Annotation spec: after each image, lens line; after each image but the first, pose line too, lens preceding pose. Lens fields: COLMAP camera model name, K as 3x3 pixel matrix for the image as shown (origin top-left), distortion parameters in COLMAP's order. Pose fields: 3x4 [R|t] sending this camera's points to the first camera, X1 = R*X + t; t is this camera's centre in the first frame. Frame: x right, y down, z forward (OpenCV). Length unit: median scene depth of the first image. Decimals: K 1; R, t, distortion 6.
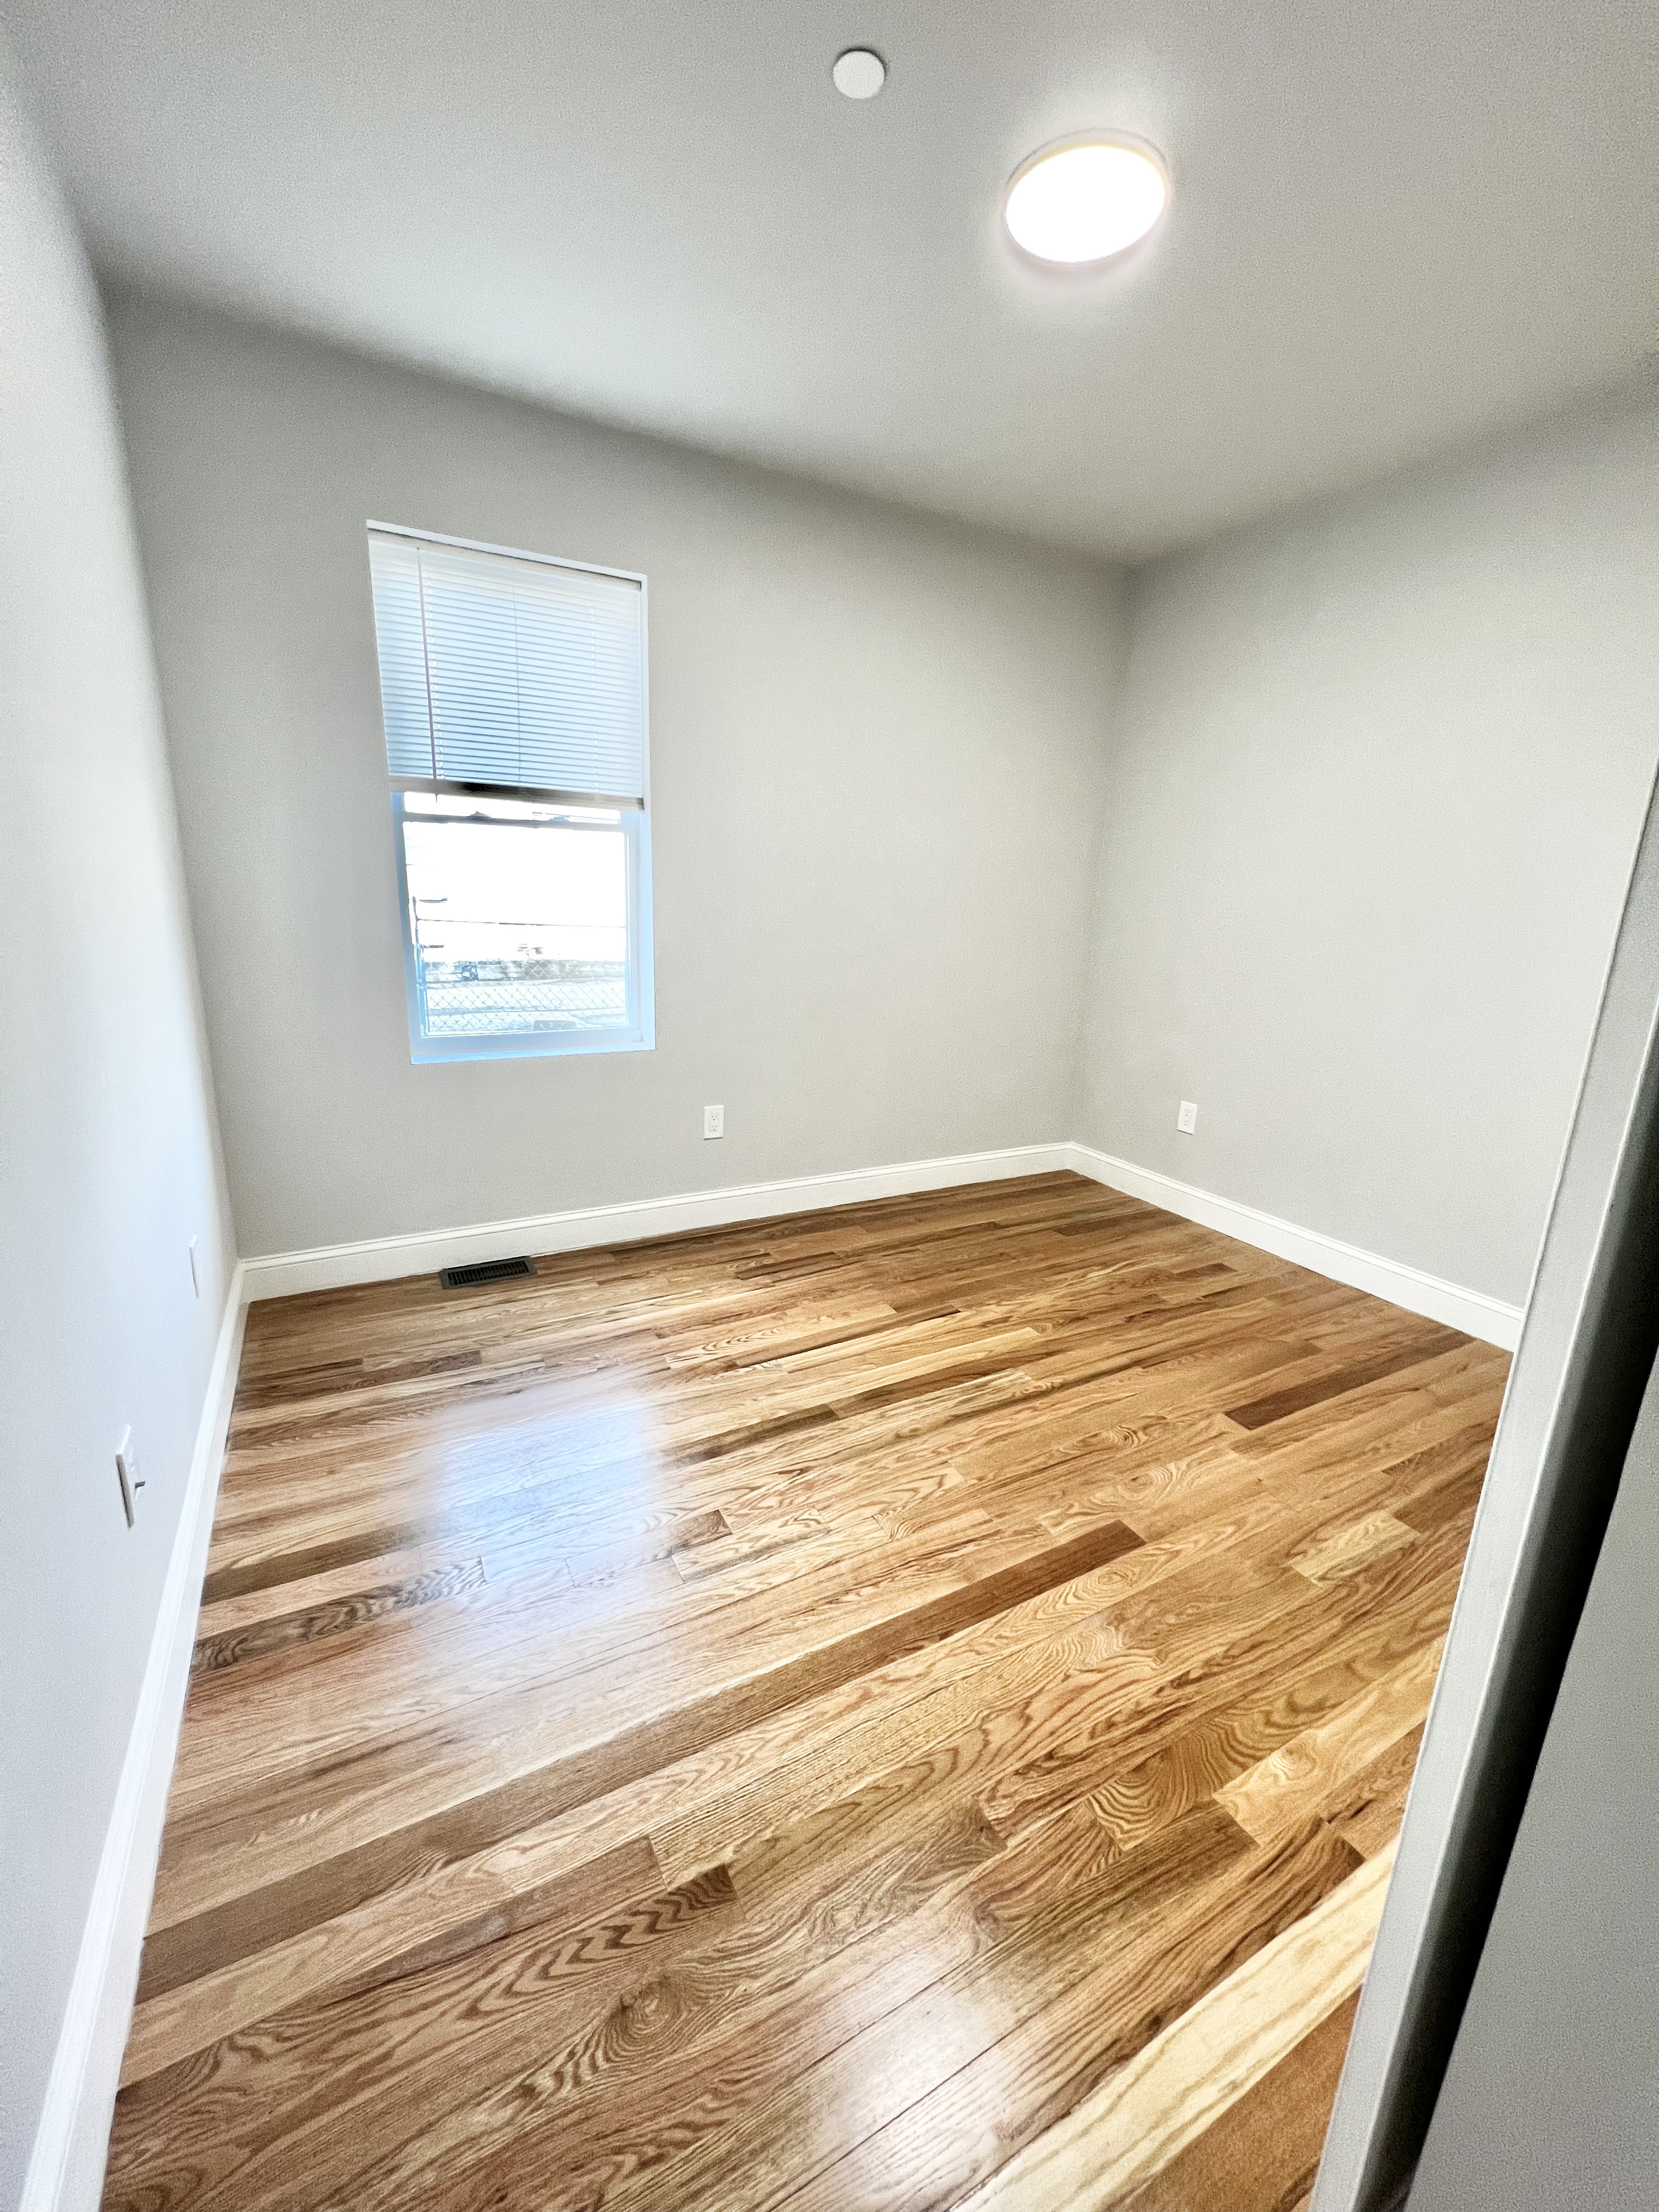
lens RADIAL K [[883.6, 0, 833.3], [0, 883.6, 1102.7], [0, 0, 1]] dist [-0.002469, 0.000630]
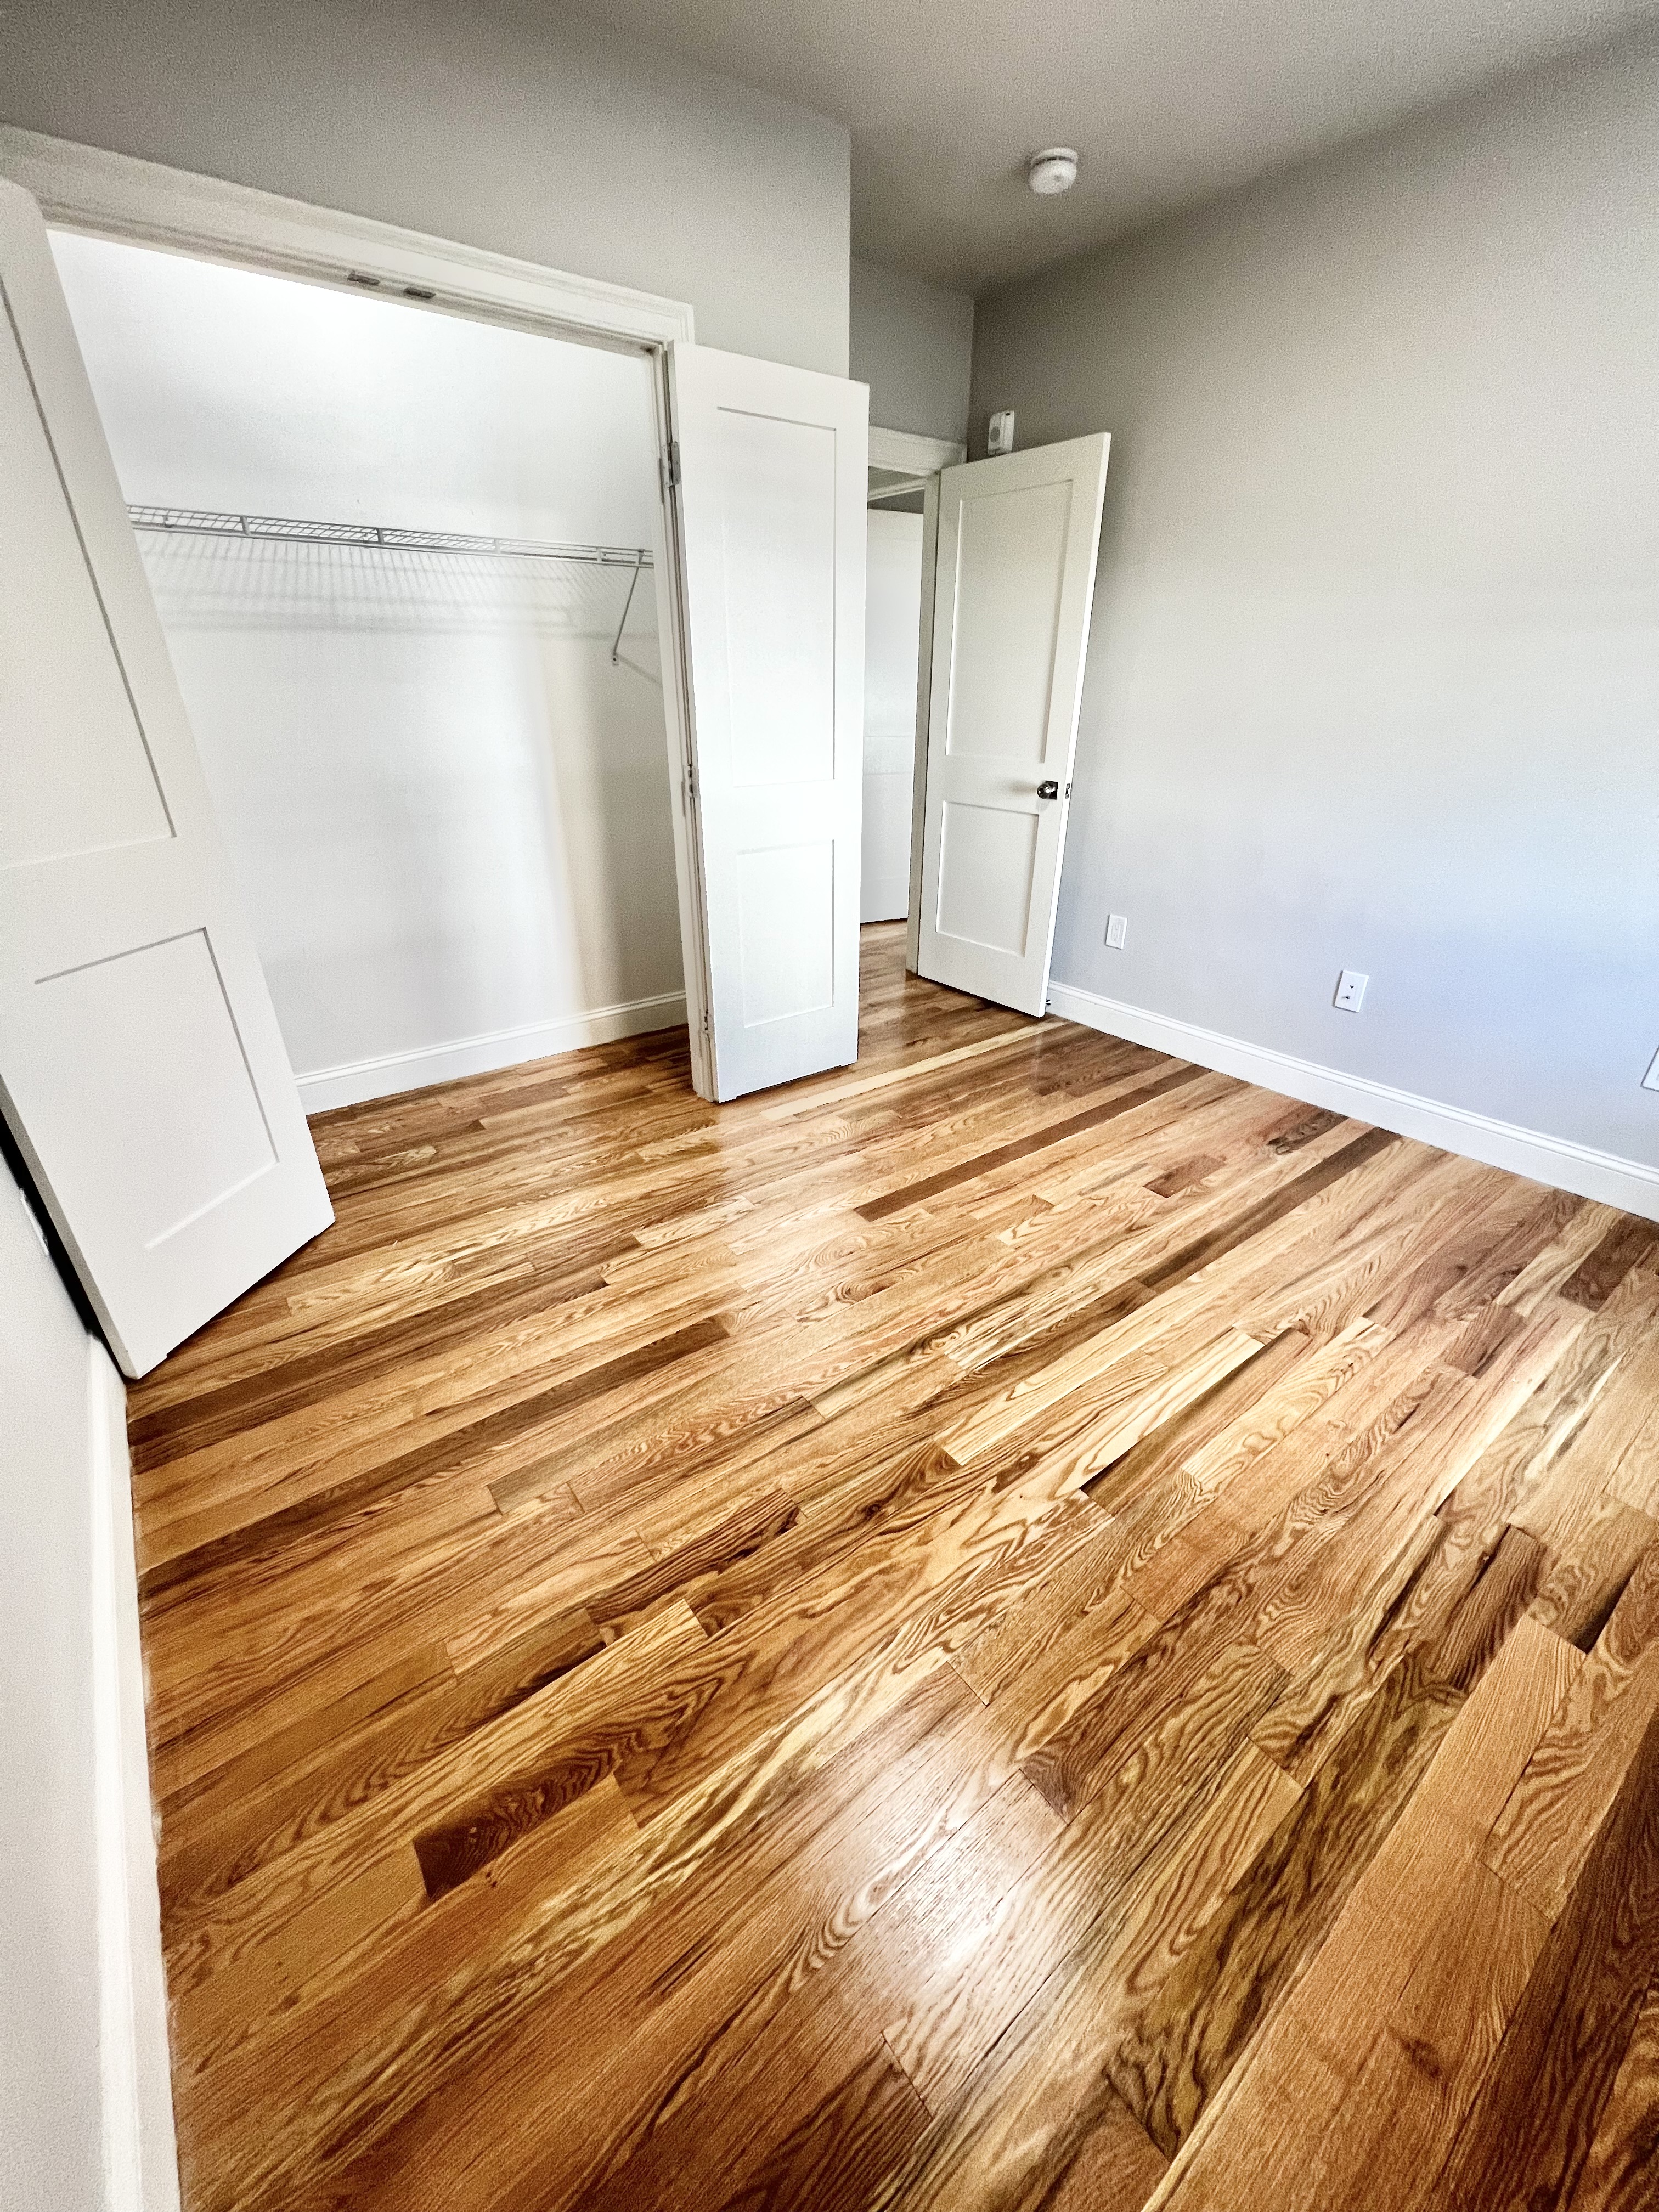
lens RADIAL K [[883.6, 0, 833.3], [0, 883.6, 1102.7], [0, 0, 1]] dist [-0.002469, 0.000630]
pose [[-0.987757, 0.034546, -0.152127, 0.465182], [-0.070445, 0.771305, 0.632555, -0.377290], [0.139189, 0.635527, -0.759428, 1.525662]]
